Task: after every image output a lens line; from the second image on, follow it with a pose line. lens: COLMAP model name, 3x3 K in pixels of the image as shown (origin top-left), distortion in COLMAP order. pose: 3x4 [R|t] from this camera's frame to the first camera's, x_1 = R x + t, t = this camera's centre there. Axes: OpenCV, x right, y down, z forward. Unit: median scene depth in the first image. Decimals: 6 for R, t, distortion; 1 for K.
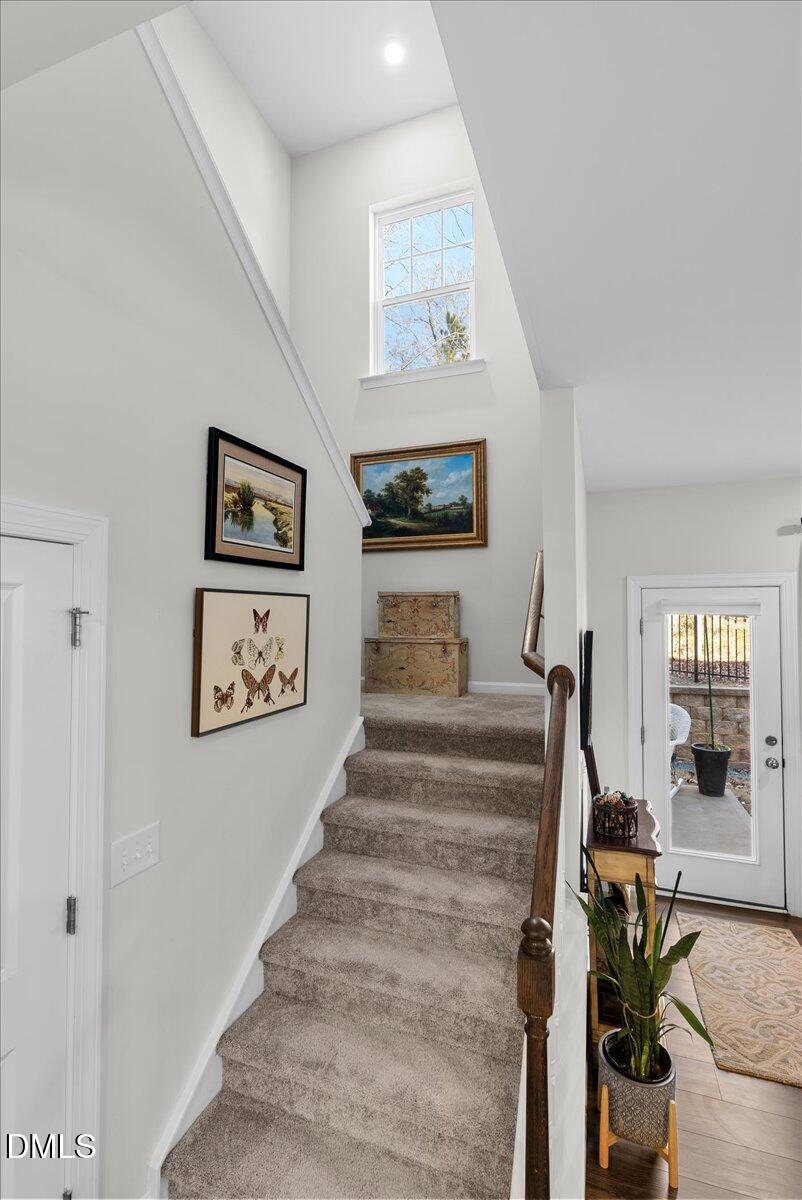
lens RADIAL K [[550.4, 0, 401.7], [0, 550.4, 584.7], [0, 0, 1]] dist [-0.022451, -0.000080]
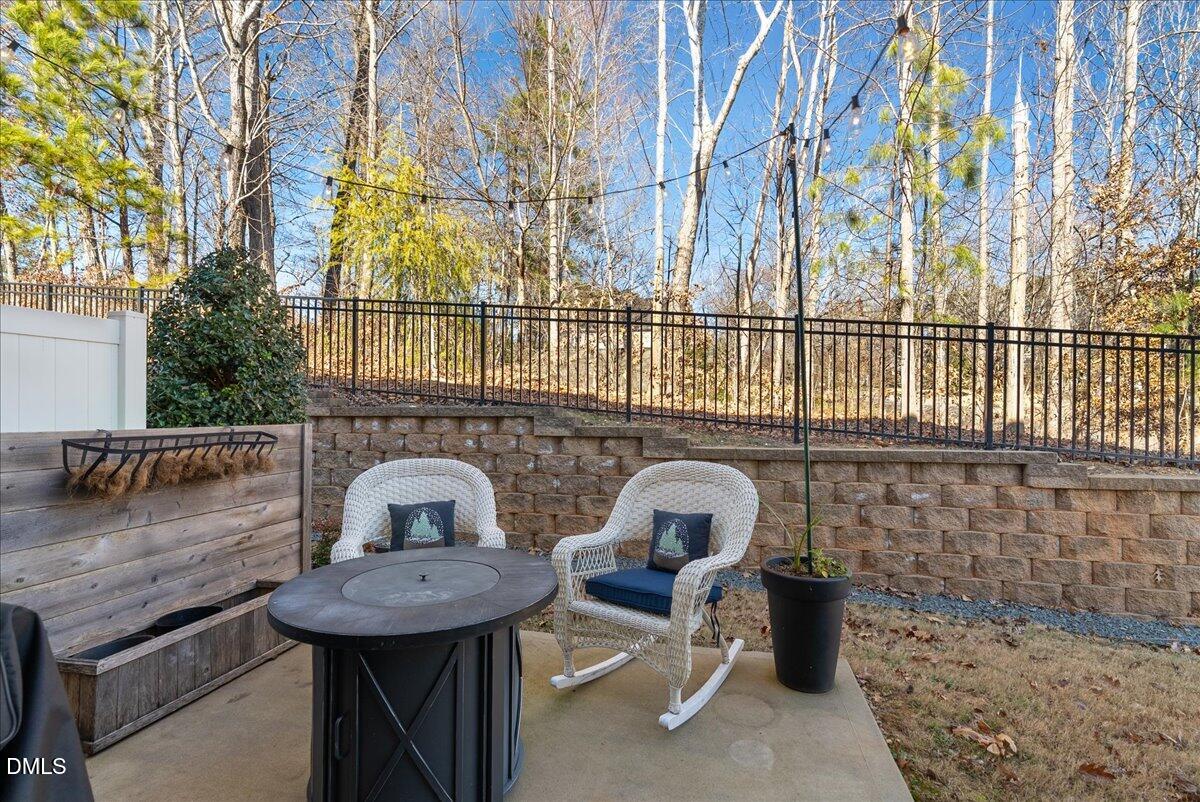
lens RADIAL K [[550.4, 0, 600.0], [0, 550.4, 401.0], [0, 0, 1]] dist [-0.022451, -0.000080]
pose [[0.992505, -0.000606, 0.122206, 0.962864], [-0.004473, 0.999138, 0.041278, 0.420762], [-0.122126, -0.041515, 0.991646, 1.635608]]
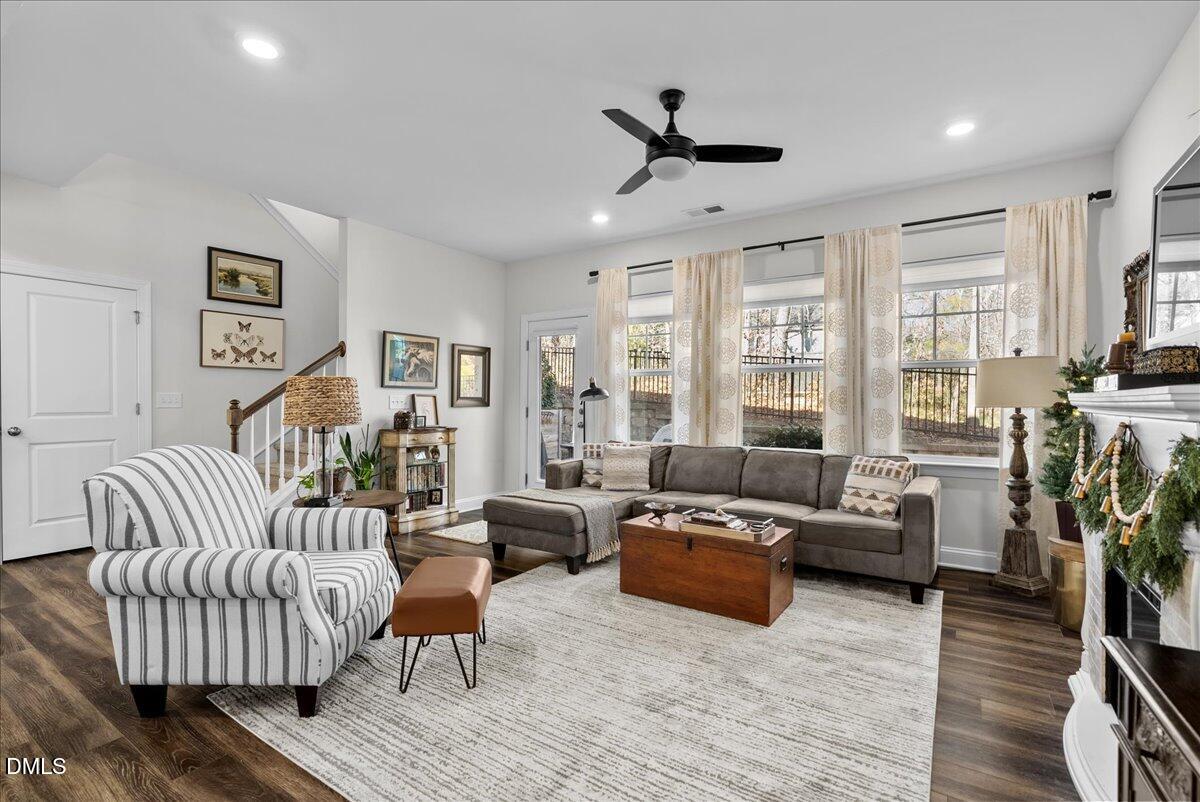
lens RADIAL K [[550.4, 0, 600.0], [0, 550.4, 401.0], [0, 0, 1]] dist [-0.022451, -0.000080]
pose [[0.969773, 0.006472, -0.243925, 1.700004], [0.006434, 0.998622, 0.052076, 0.257324], [0.243926, -0.052071, 0.968395, -0.855944]]
